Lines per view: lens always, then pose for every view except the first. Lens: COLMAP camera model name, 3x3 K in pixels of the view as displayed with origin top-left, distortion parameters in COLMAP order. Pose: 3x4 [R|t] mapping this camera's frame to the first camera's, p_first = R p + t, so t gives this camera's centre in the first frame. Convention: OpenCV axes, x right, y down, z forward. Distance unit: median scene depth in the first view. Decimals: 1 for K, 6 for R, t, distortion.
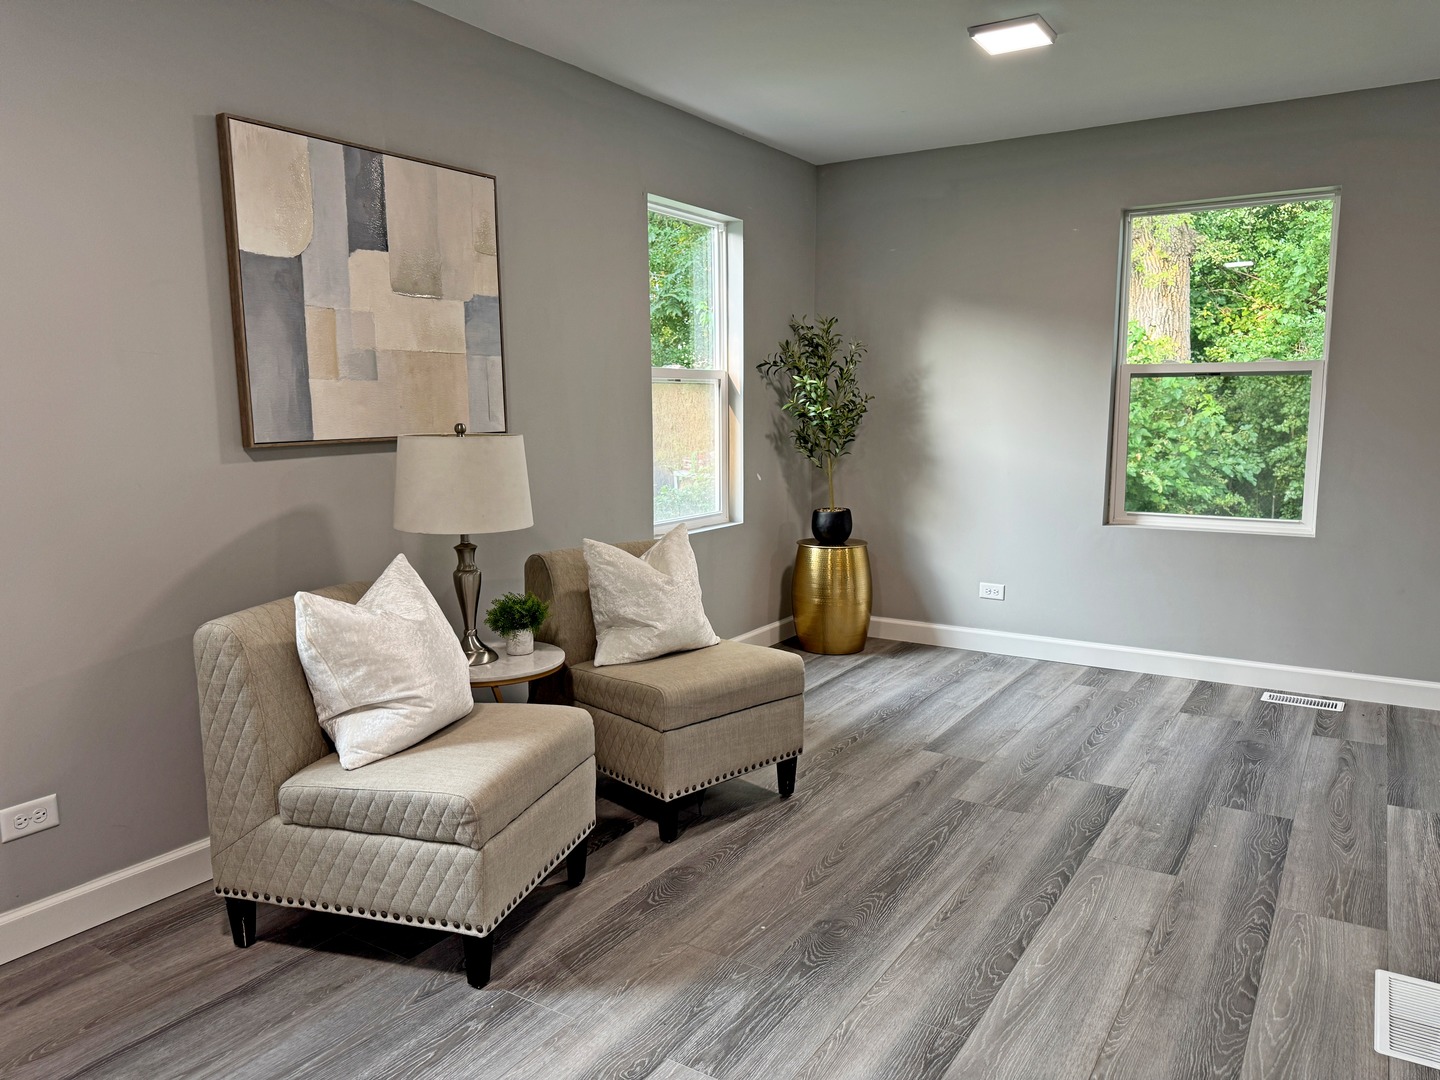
lens RADIAL K [[1017.9, 0, 713.2], [0, 1017.9, 542.2], [0, 0, 1]] dist [0.086285, -0.128174]
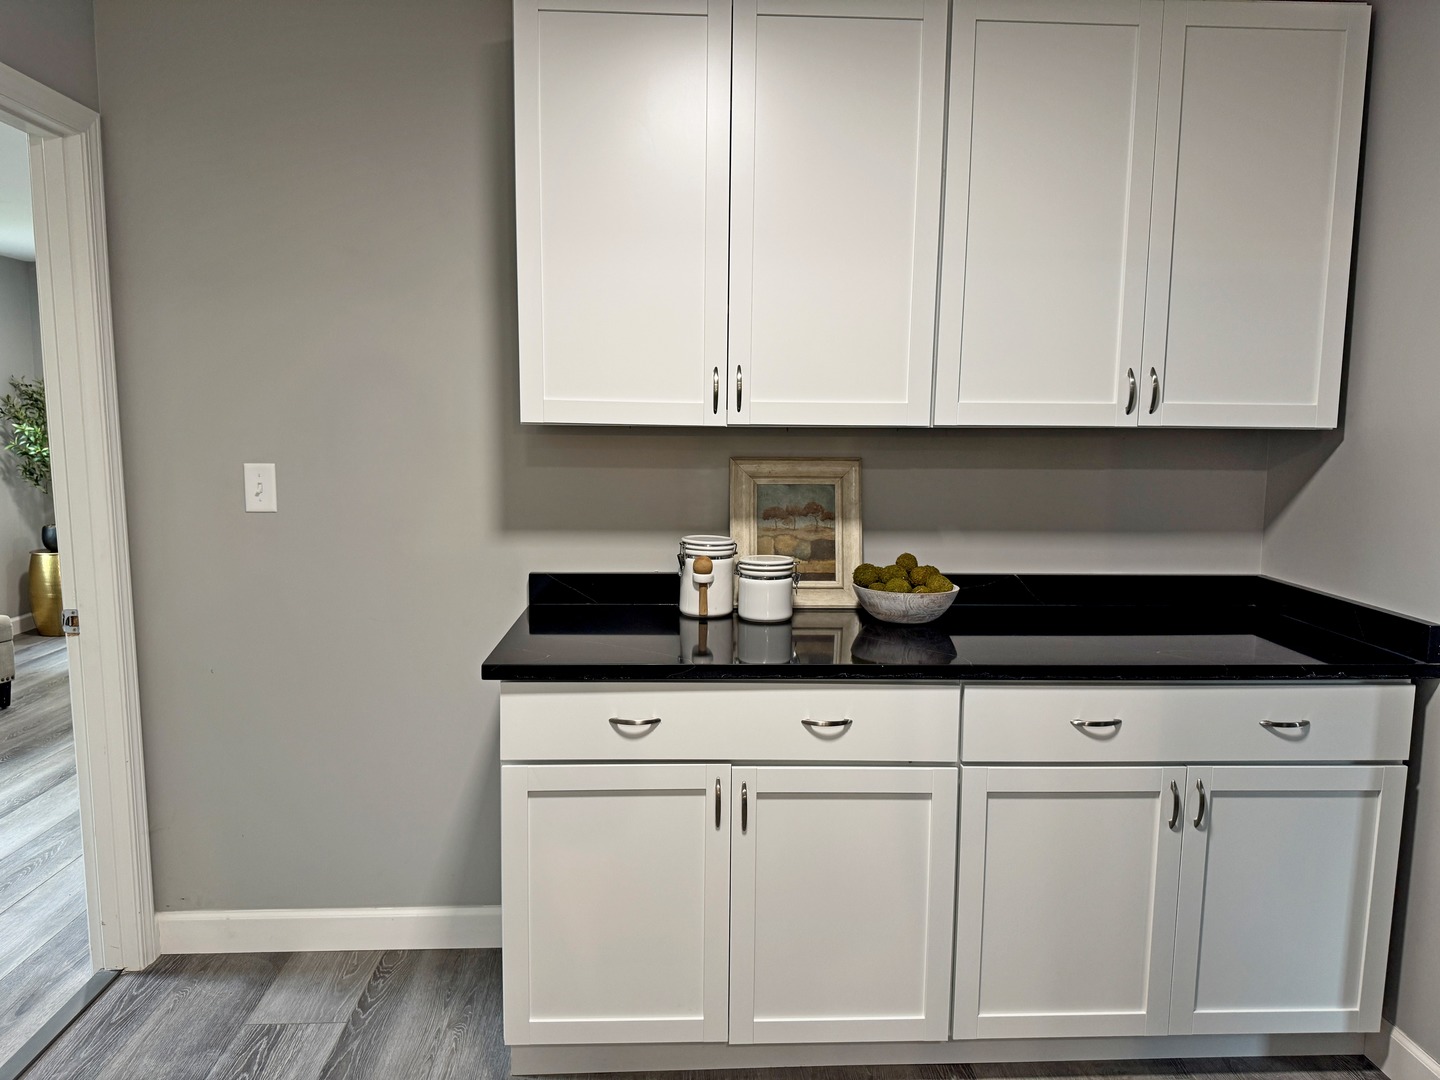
lens RADIAL K [[1017.9, 0, 713.2], [0, 1017.9, 542.2], [0, 0, 1]] dist [0.086285, -0.128174]
pose [[0.818283, -0.062534, 0.571404, 0.047759], [0.071135, 0.997440, 0.007289, 0.040810], [-0.570397, 0.034682, 0.820637, -0.572949]]
